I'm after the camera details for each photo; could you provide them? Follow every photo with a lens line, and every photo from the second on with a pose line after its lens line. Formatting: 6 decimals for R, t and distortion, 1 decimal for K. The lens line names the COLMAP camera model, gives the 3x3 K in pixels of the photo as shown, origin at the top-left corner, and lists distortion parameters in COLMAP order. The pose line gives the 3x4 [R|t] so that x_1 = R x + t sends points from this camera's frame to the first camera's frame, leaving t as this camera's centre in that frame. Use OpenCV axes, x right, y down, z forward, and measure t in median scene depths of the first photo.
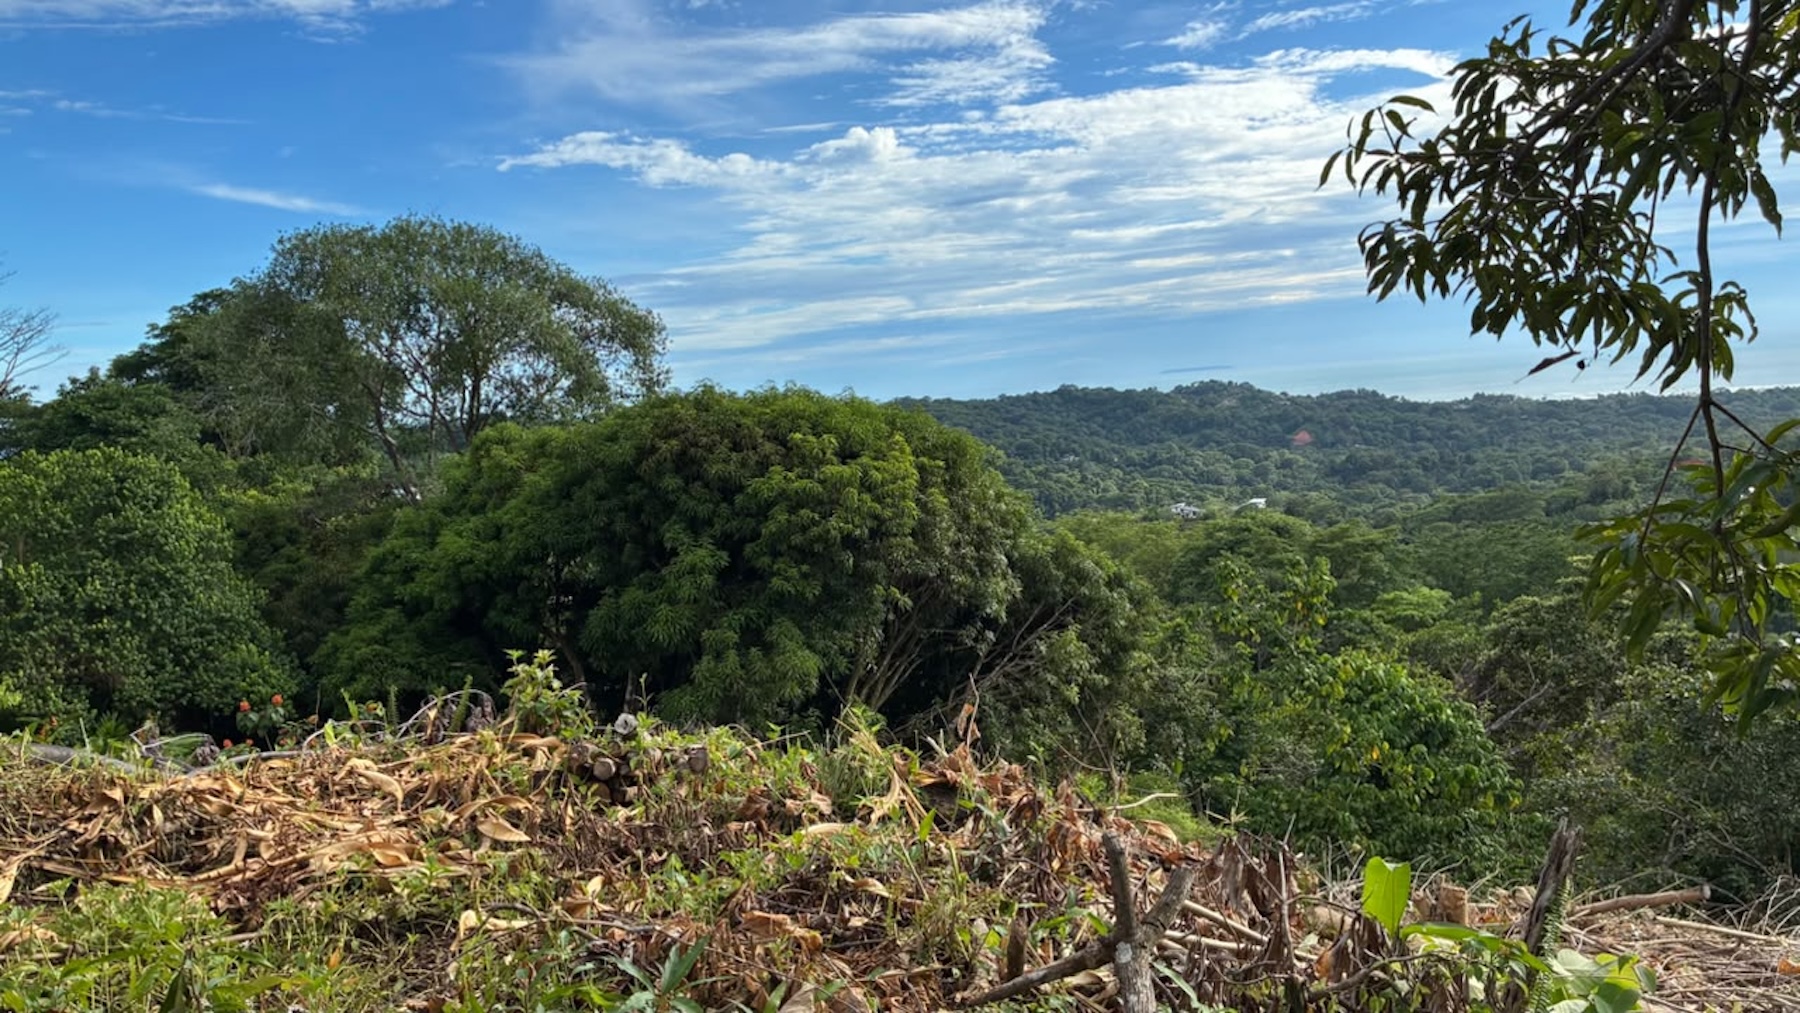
lens RADIAL K [[1363.8, 0, 908.2], [0, 1363.8, 479.2], [0, 0, 1]] dist [0.042134, -0.047019]
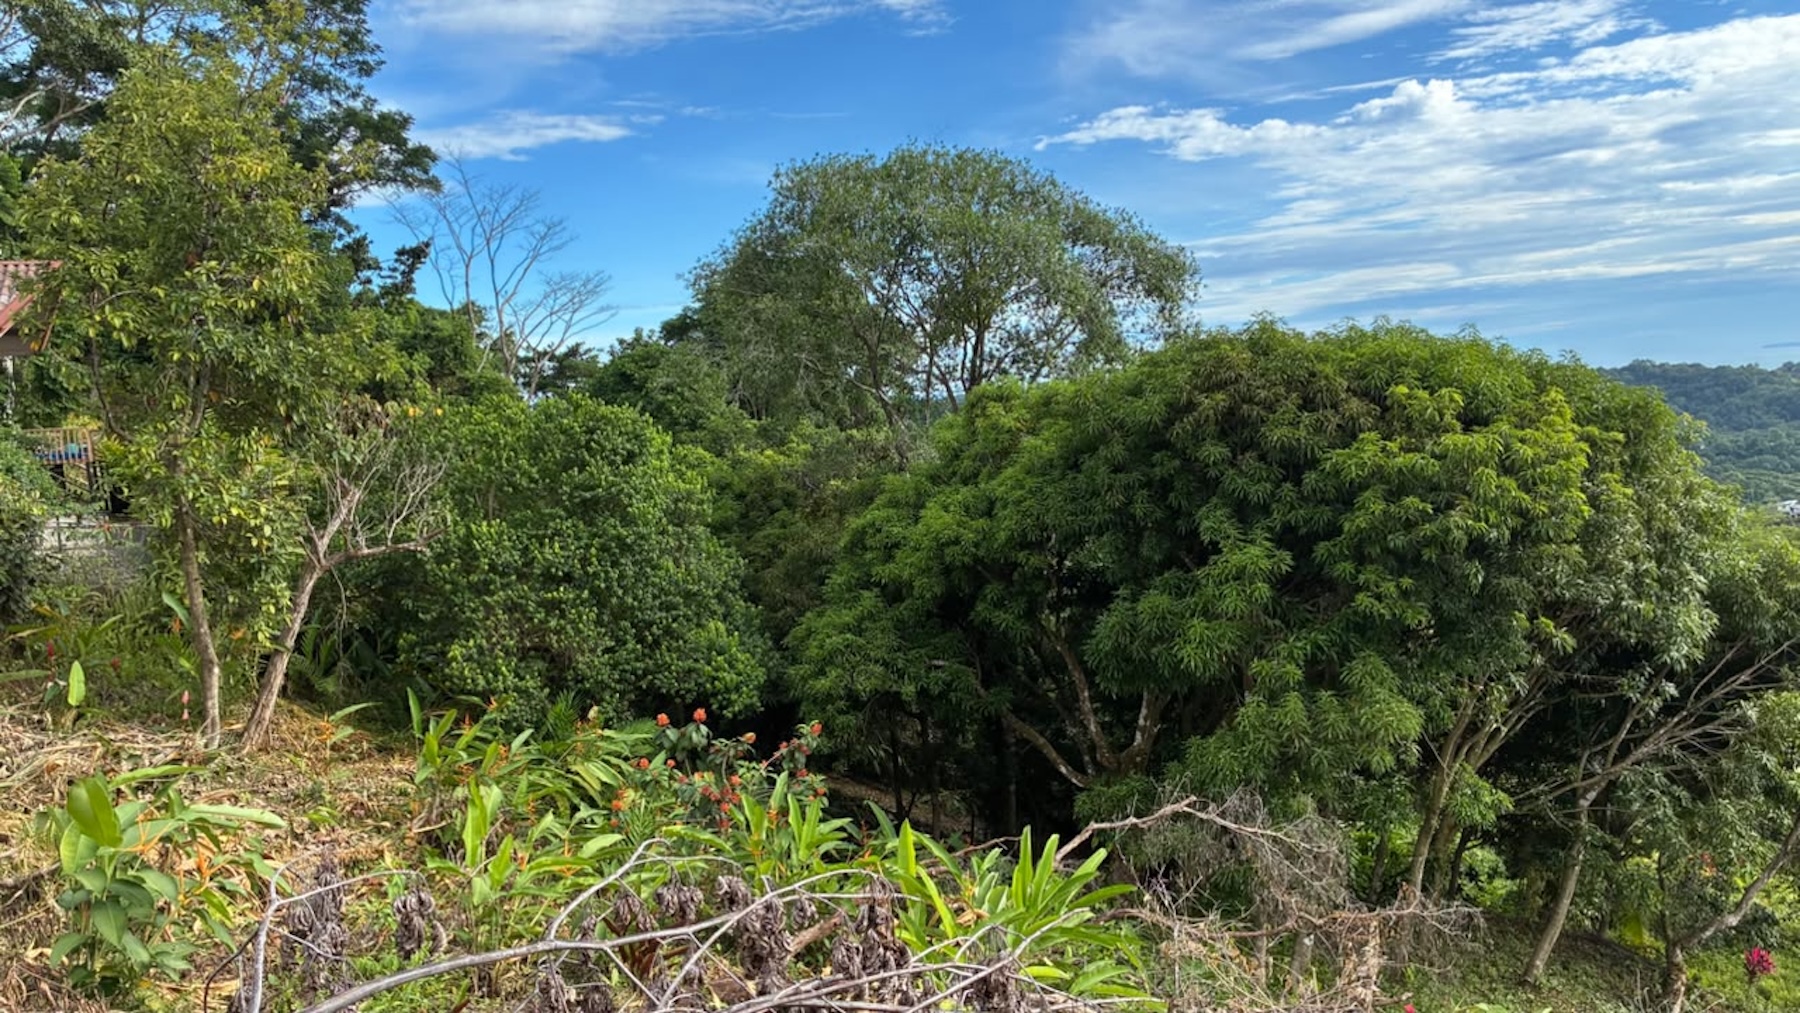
lens RADIAL K [[1363.8, 0, 904.2], [0, 1363.8, 487.2], [0, 0, 1]] dist [0.042134, -0.047019]
pose [[0.931080, 0.039747, -0.362643, -0.059340], [-0.030809, 0.999063, 0.030399, 0.003962], [0.363511, -0.017131, 0.931432, 0.249537]]
